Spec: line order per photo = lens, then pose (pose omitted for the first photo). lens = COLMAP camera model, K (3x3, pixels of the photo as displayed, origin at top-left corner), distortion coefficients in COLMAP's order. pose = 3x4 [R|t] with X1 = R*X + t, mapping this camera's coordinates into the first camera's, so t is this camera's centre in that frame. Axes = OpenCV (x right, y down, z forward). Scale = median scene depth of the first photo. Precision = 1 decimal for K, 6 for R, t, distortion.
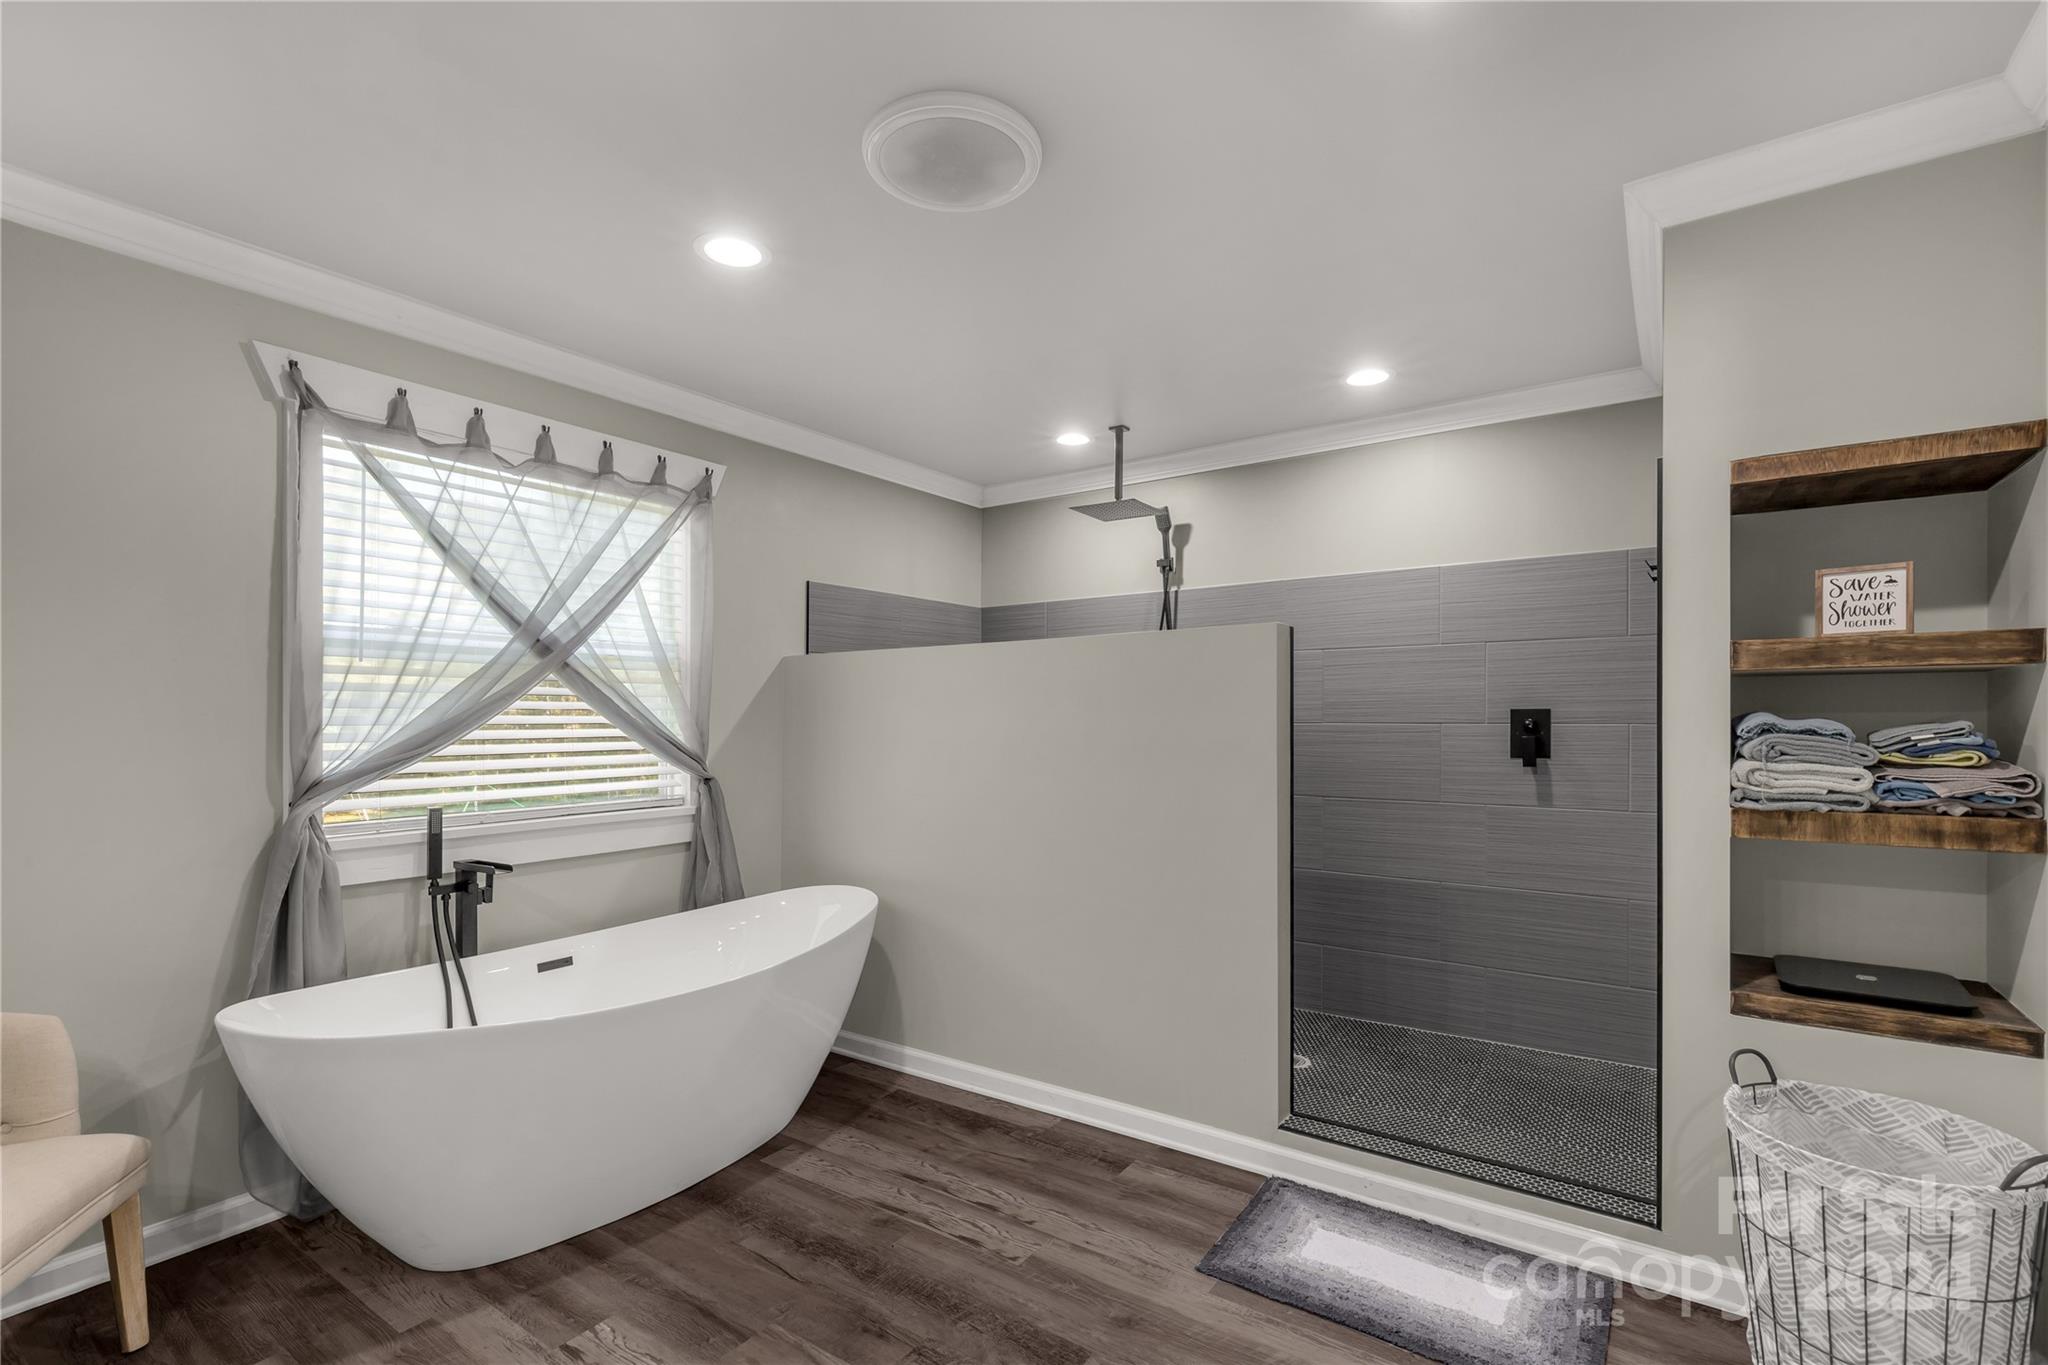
lens RADIAL K [[931.5, 0, 1017.7], [0, 931.5, 713.5], [0, 0, 1]] dist [0.000950, 0.000247]
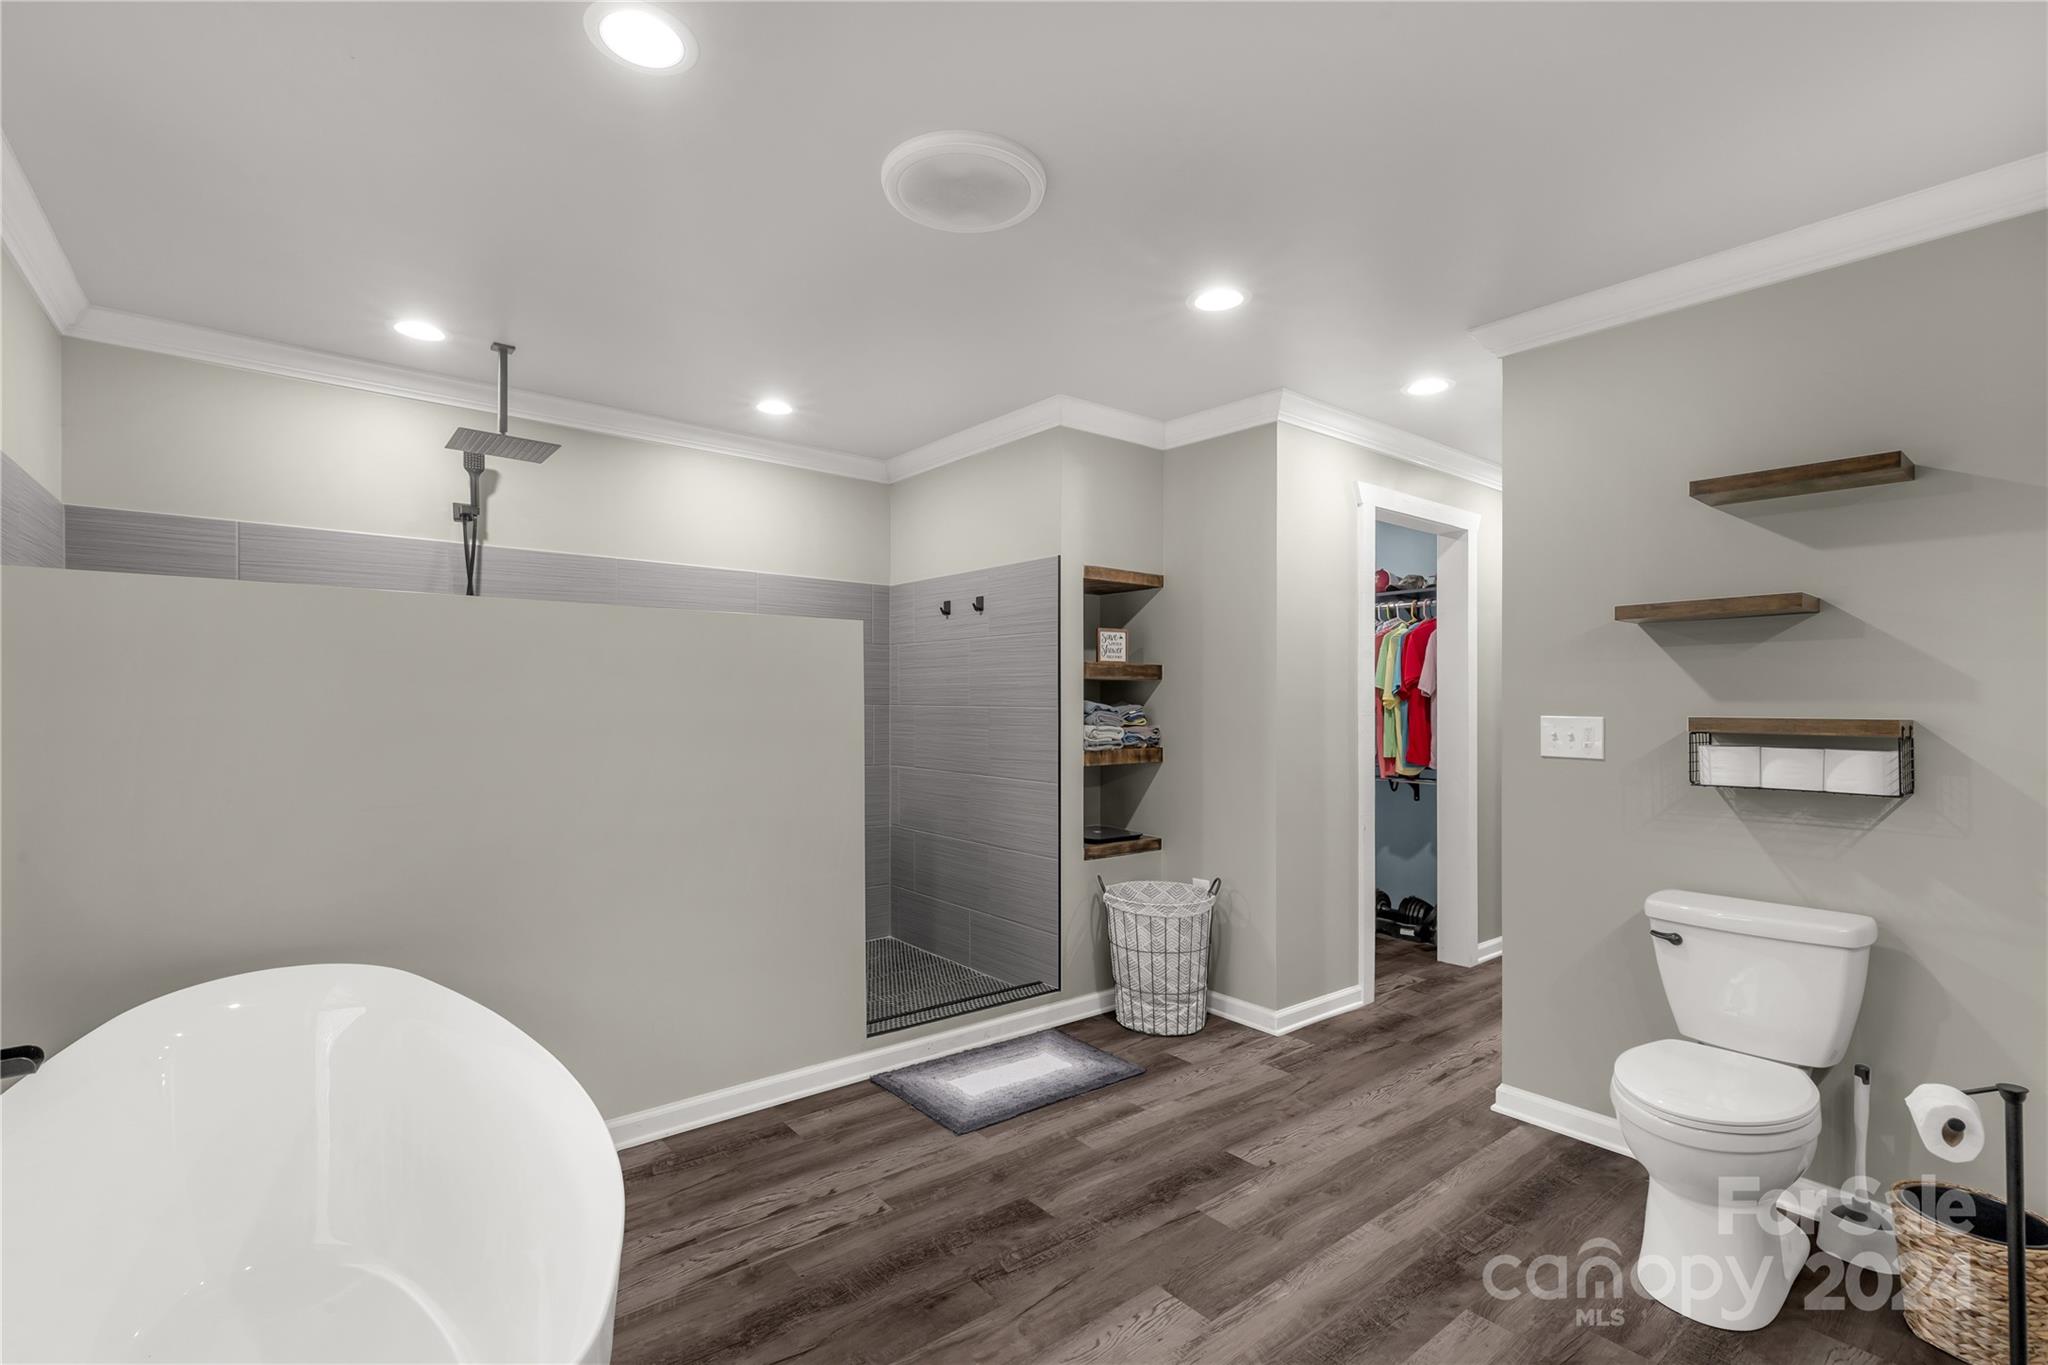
lens RADIAL K [[931.5, 0, 1023.0], [0, 931.5, 693.8], [0, 0, 1]] dist [0.000950, 0.000247]
pose [[0.276709, 0.005639, 0.960937, -0.938254], [-0.014920, 0.999887, -0.001571, -0.007682], [-0.960838, -0.013903, 0.276762, 0.526412]]
